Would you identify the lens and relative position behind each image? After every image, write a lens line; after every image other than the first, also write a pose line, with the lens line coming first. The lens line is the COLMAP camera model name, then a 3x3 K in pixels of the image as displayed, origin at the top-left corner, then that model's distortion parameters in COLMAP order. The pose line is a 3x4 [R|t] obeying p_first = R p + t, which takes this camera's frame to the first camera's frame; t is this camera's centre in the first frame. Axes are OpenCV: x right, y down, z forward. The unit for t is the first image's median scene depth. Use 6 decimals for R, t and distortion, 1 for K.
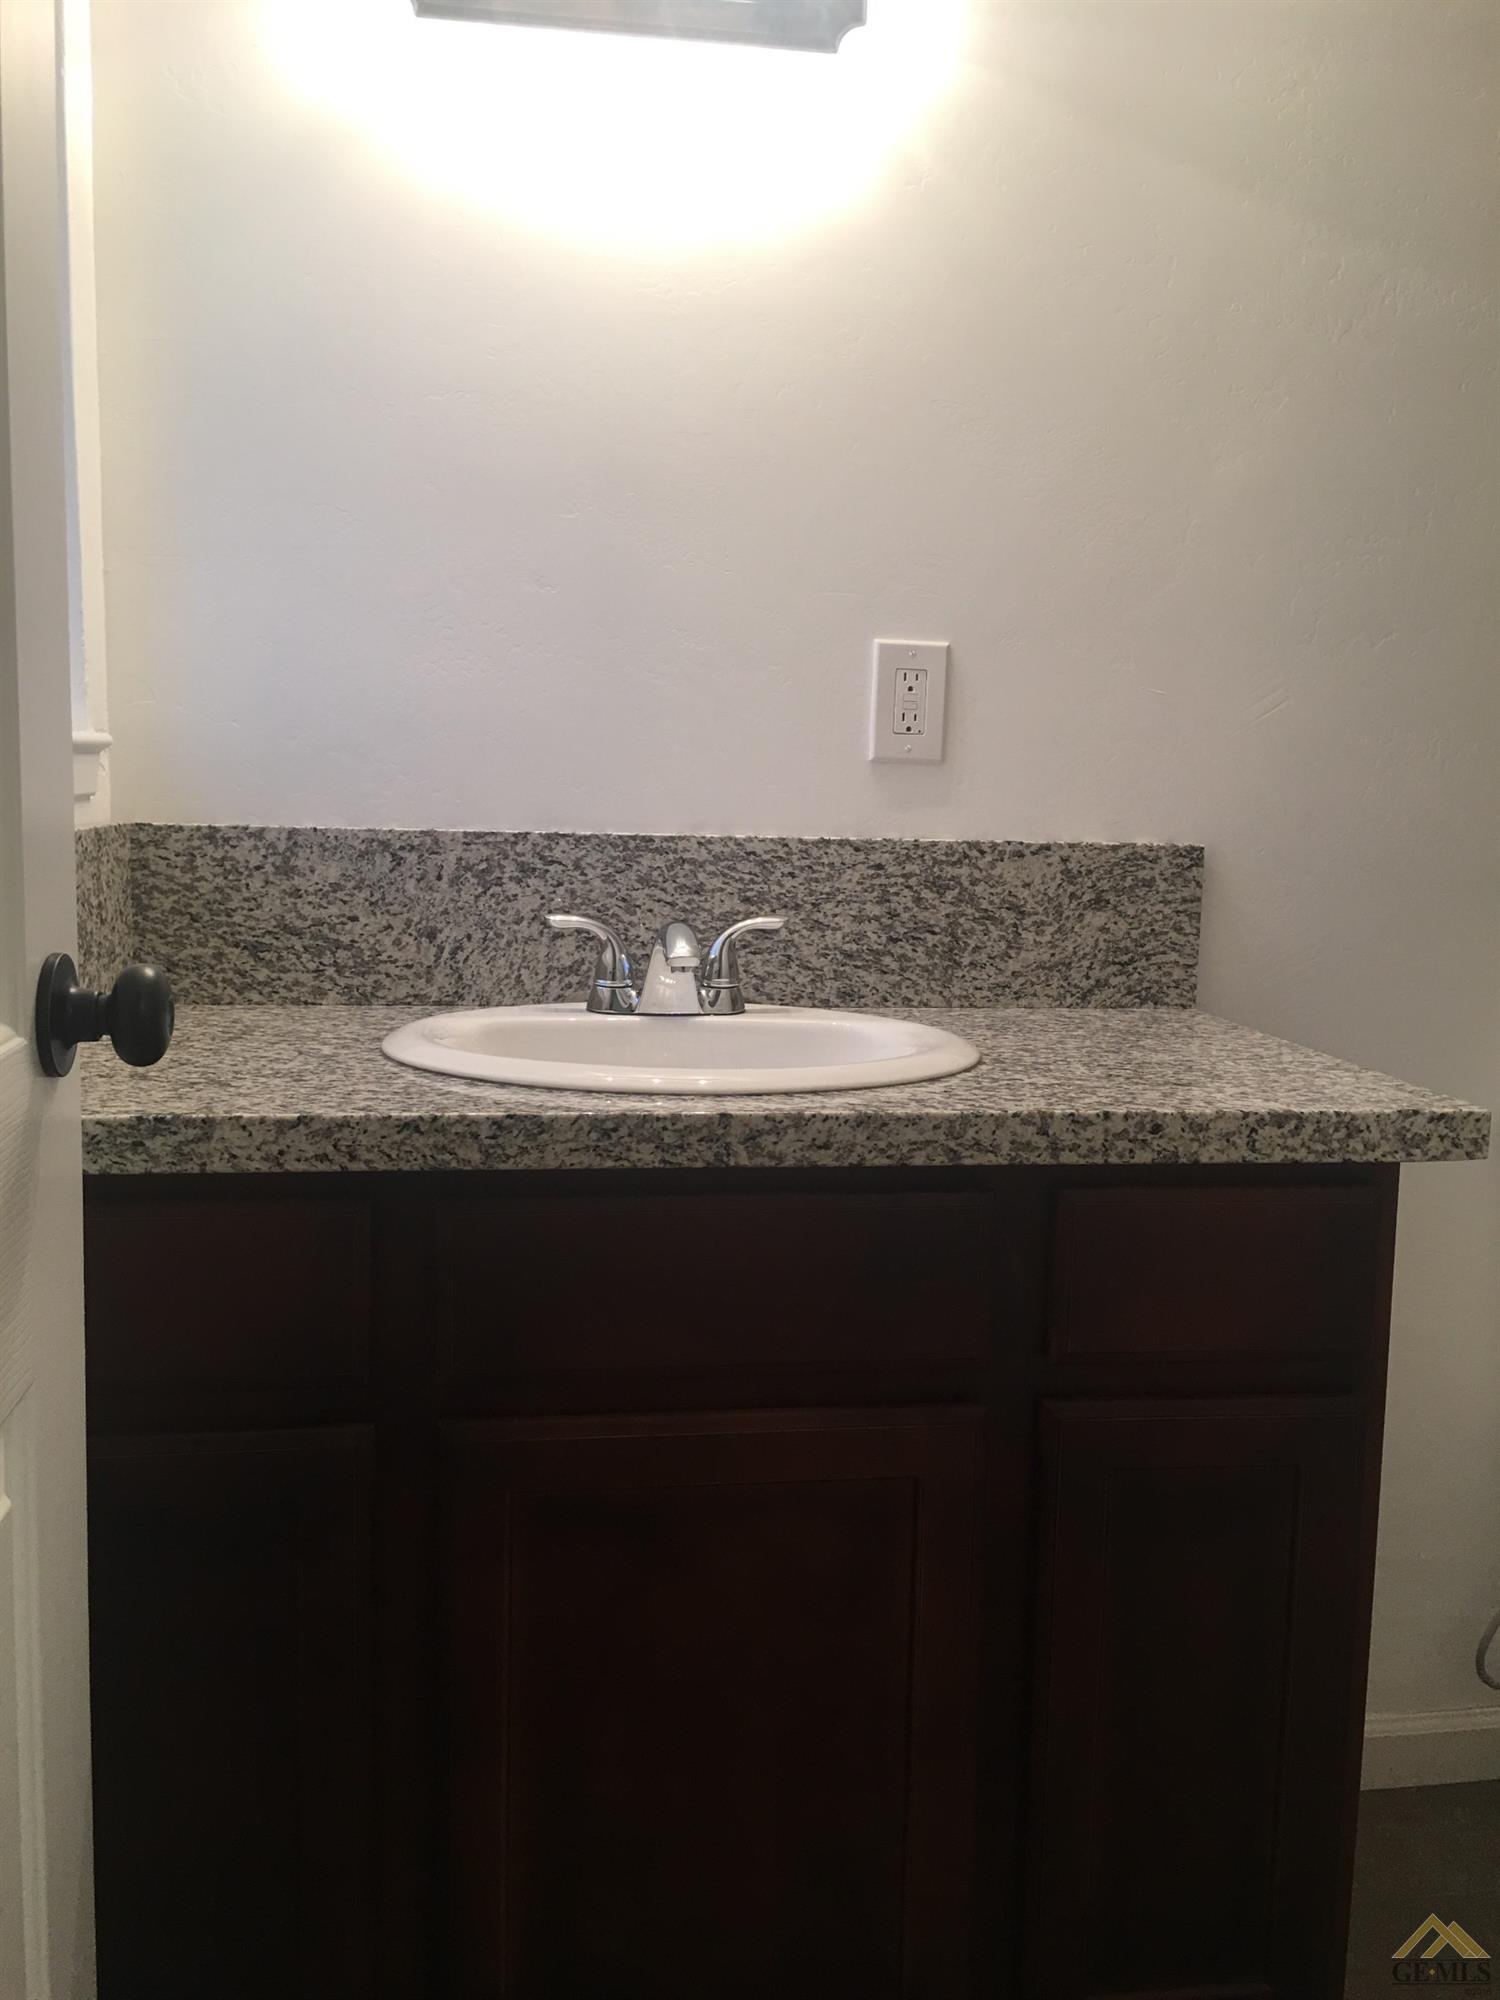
lens RADIAL K [[1695.2, 0, 756.4], [0, 1695.2, 994.2], [0, 0, 1]] dist [0.069637, -0.106841]
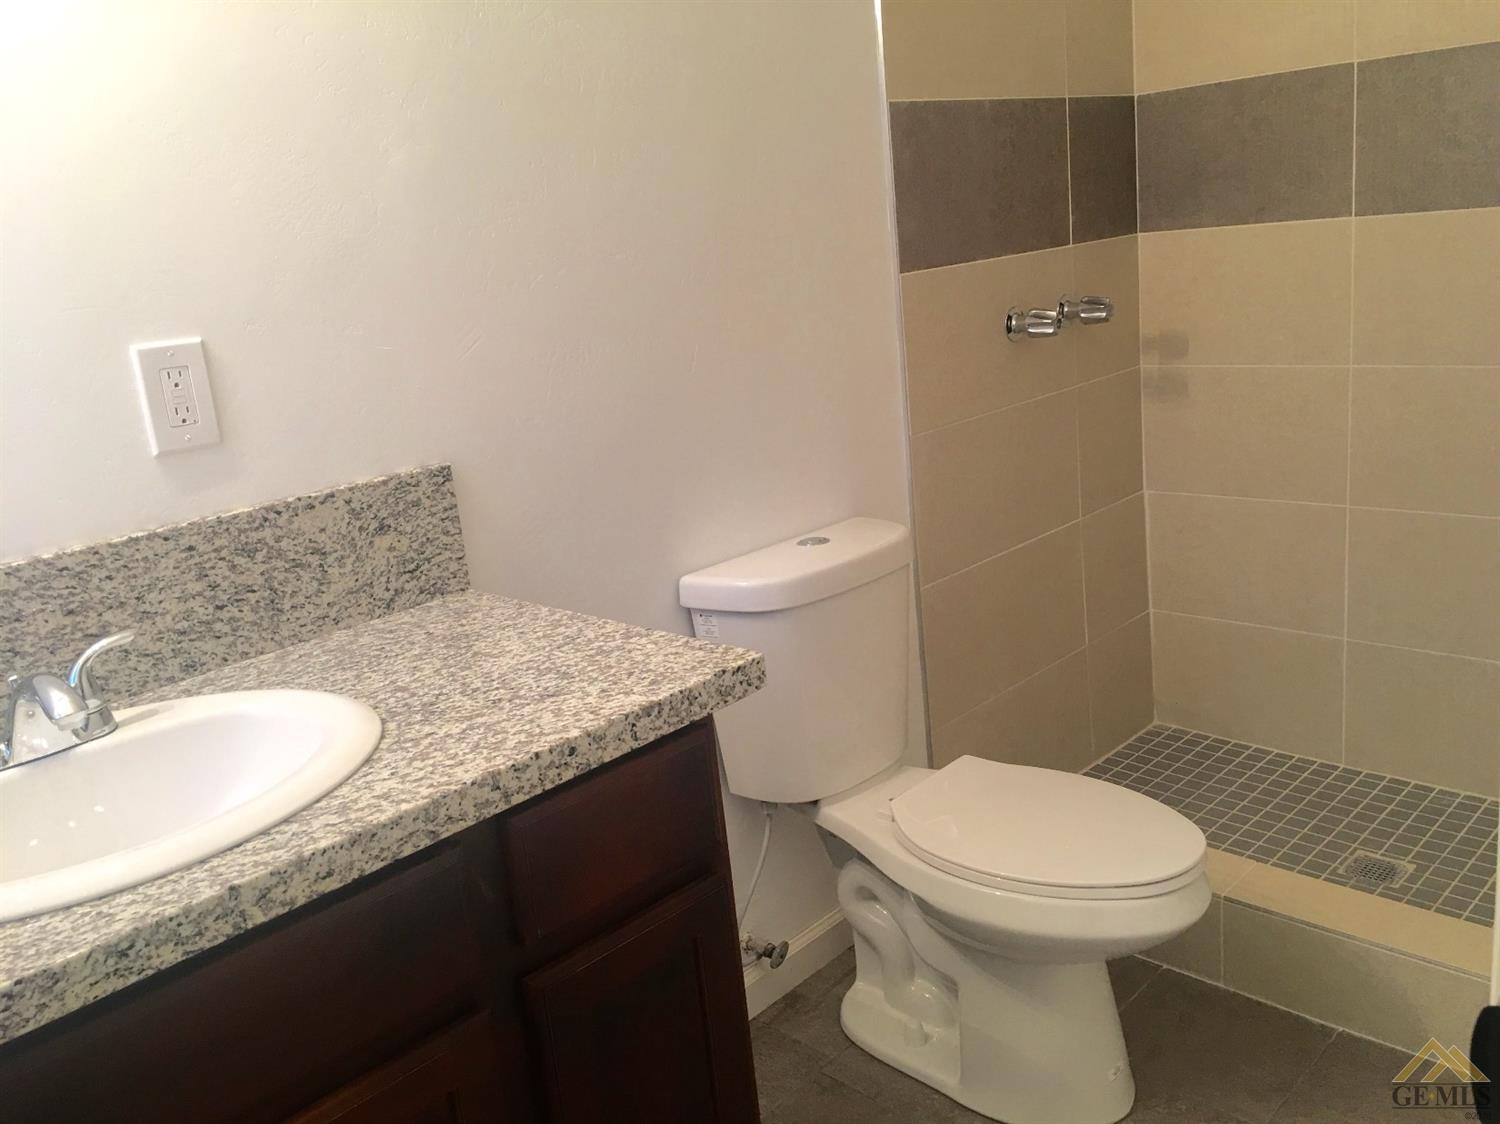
lens RADIAL K [[1271.4, 0, 760.9], [0, 1271.4, 560.9], [0, 0, 1]] dist [0.069637, -0.106841]
pose [[0.786675, -0.254884, 0.562296, -0.109317], [0.196940, 0.966817, 0.162723, -0.132554], [-0.585113, -0.017271, 0.810768, 0.107744]]
